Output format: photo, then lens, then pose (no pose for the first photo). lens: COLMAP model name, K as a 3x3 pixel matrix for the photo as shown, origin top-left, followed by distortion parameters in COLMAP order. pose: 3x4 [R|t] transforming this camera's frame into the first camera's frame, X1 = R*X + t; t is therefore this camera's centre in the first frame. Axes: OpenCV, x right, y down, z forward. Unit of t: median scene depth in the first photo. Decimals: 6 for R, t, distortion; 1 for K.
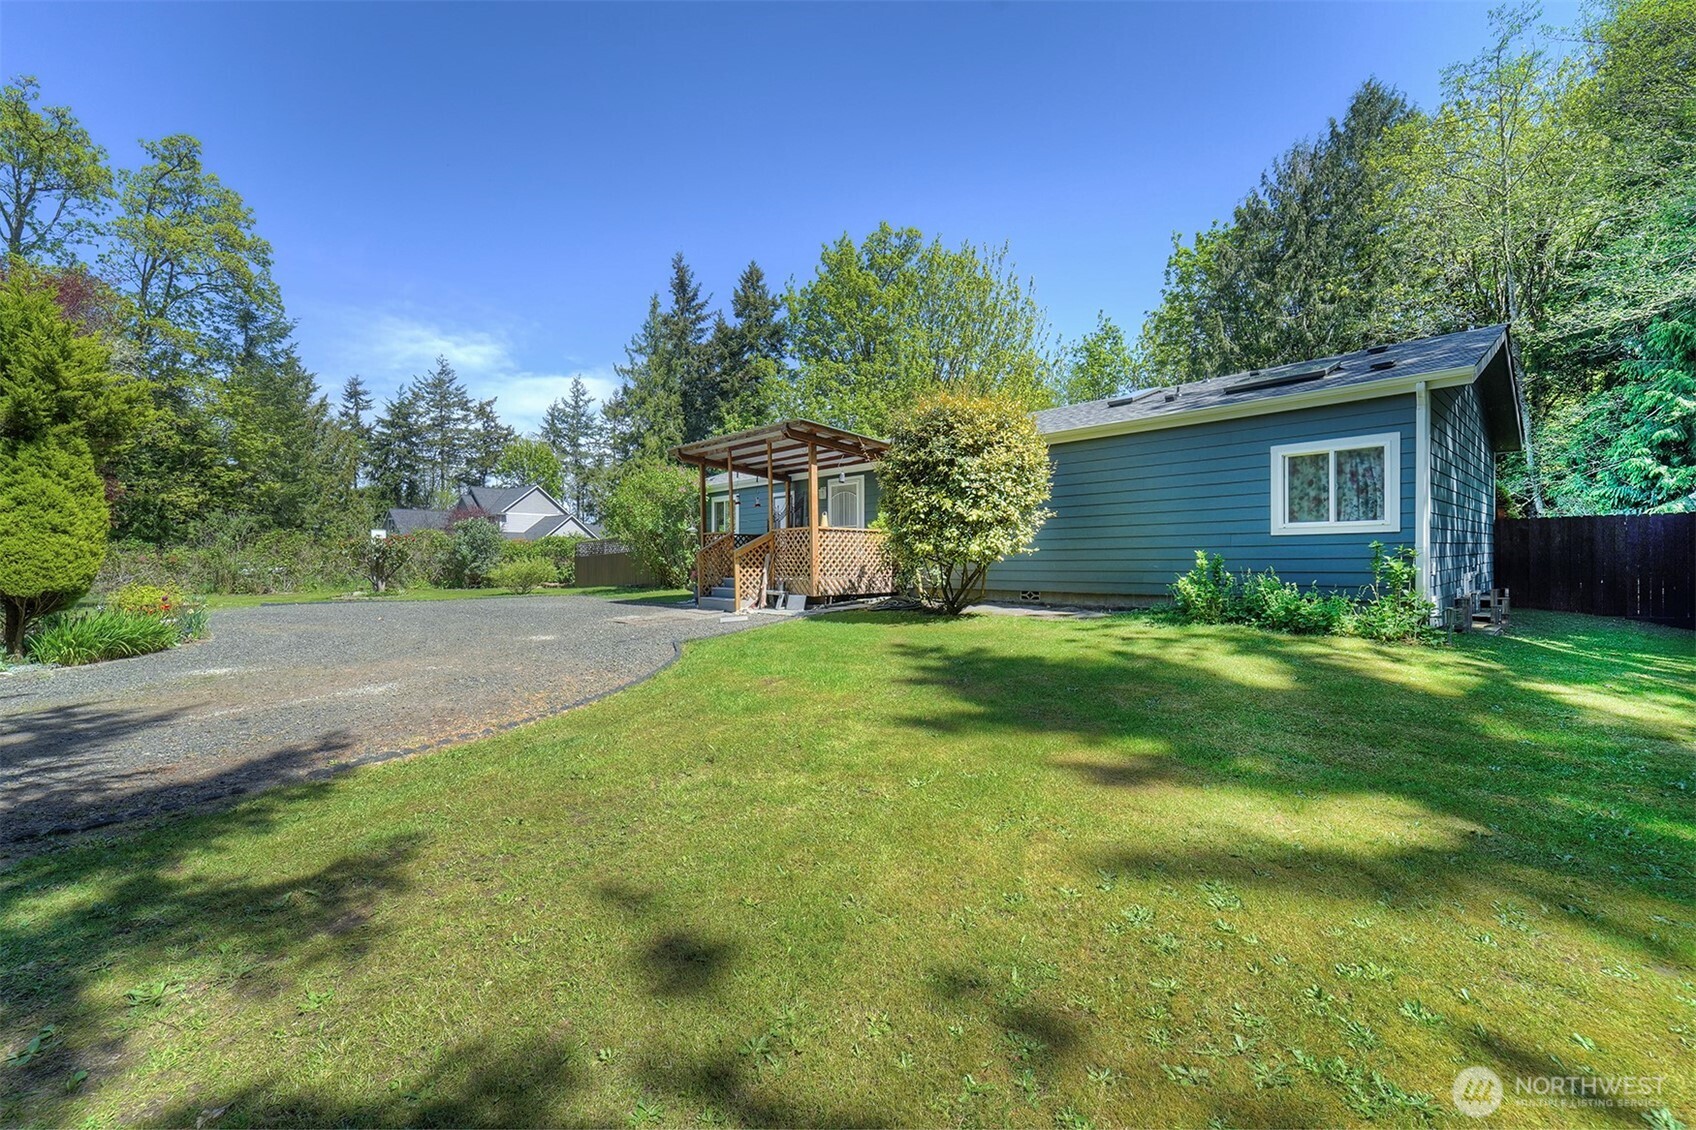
lens RADIAL K [[689.8, 0, 851.7], [0, 689.8, 558.7], [0, 0, 1]] dist [0.000465, 0.000221]
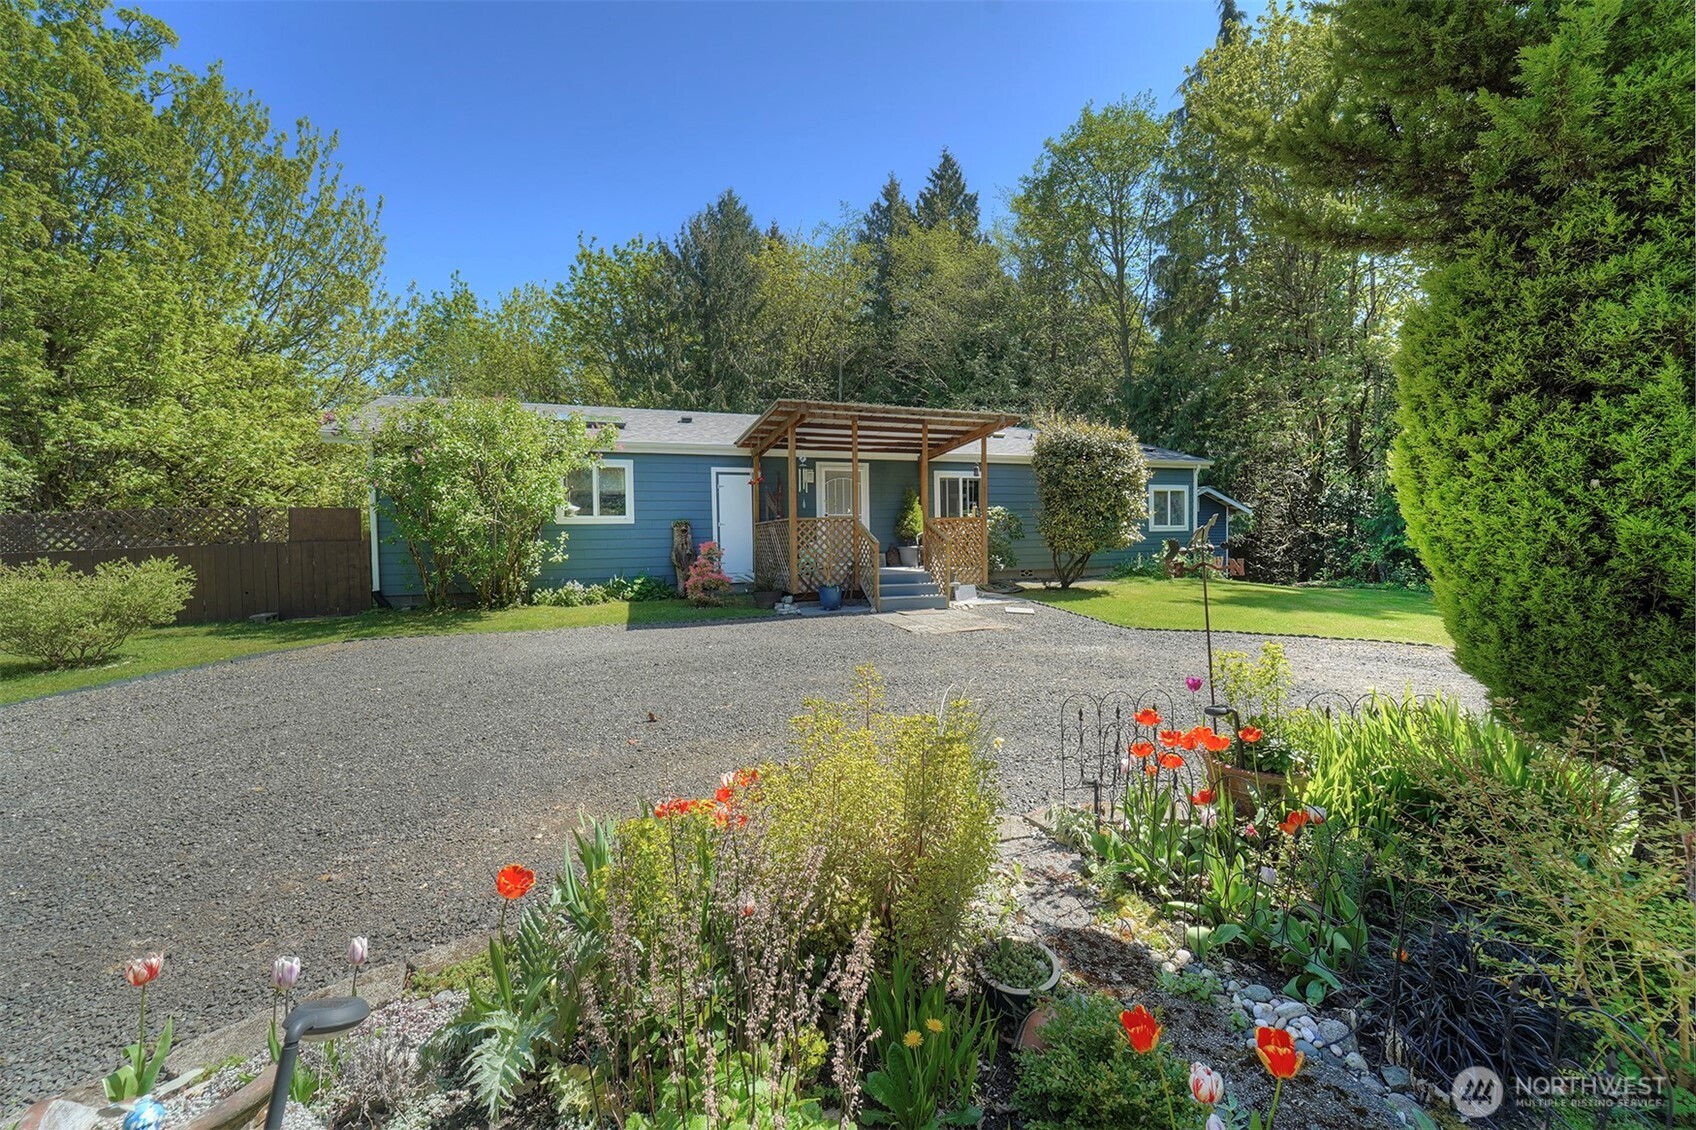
lens RADIAL K [[674.3, 0, 836.3], [0, 674.3, 567.1], [0, 0, 1]] dist [0.002252, 0.000663]
pose [[0.378138, -0.036969, 0.925011, -0.464526], [0.013092, 0.999316, 0.034587, -0.004043], [-0.925657, -0.000969, 0.378363, 0.355544]]
